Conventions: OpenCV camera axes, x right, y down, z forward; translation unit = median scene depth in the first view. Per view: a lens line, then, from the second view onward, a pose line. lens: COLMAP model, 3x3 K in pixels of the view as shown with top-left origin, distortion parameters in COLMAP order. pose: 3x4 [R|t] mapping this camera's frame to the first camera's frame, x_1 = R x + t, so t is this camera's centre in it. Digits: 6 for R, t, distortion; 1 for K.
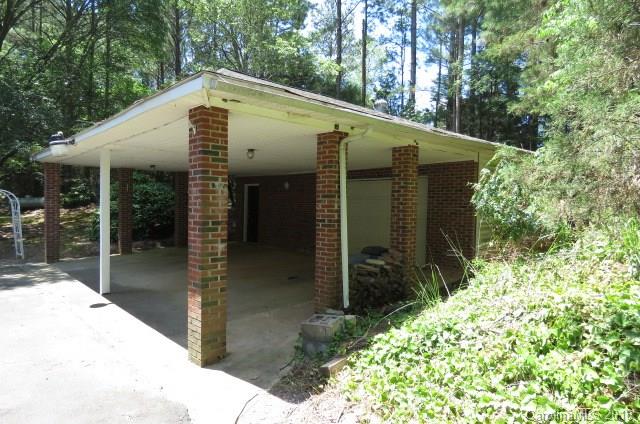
lens RADIAL K [[407.9, 0, 316.3], [0, 407.9, 212.0], [0, 0, 1]] dist [-0.005810, 0.003717]
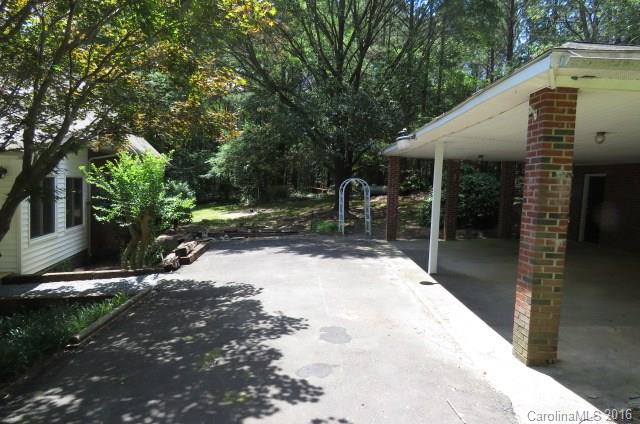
lens RADIAL K [[407.9, 0, 317.0], [0, 407.9, 212.6], [0, 0, 1]] dist [-0.005810, 0.003717]
pose [[0.733673, 0.061185, -0.676742, -0.011184], [-0.044934, 0.998126, 0.041527, 0.003597], [0.678015, -0.000059, 0.735048, -0.017276]]
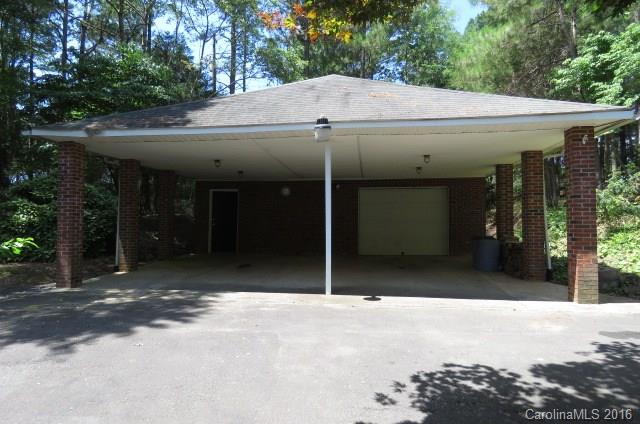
lens RADIAL K [[407.9, 0, 323.3], [0, 407.9, 208.9], [0, 0, 1]] dist [-0.005810, 0.003717]
pose [[0.771378, 0.014802, 0.636205, -1.081863], [0.022654, 0.998457, -0.050698, 0.052900], [-0.635974, 0.053520, 0.769853, 0.271906]]
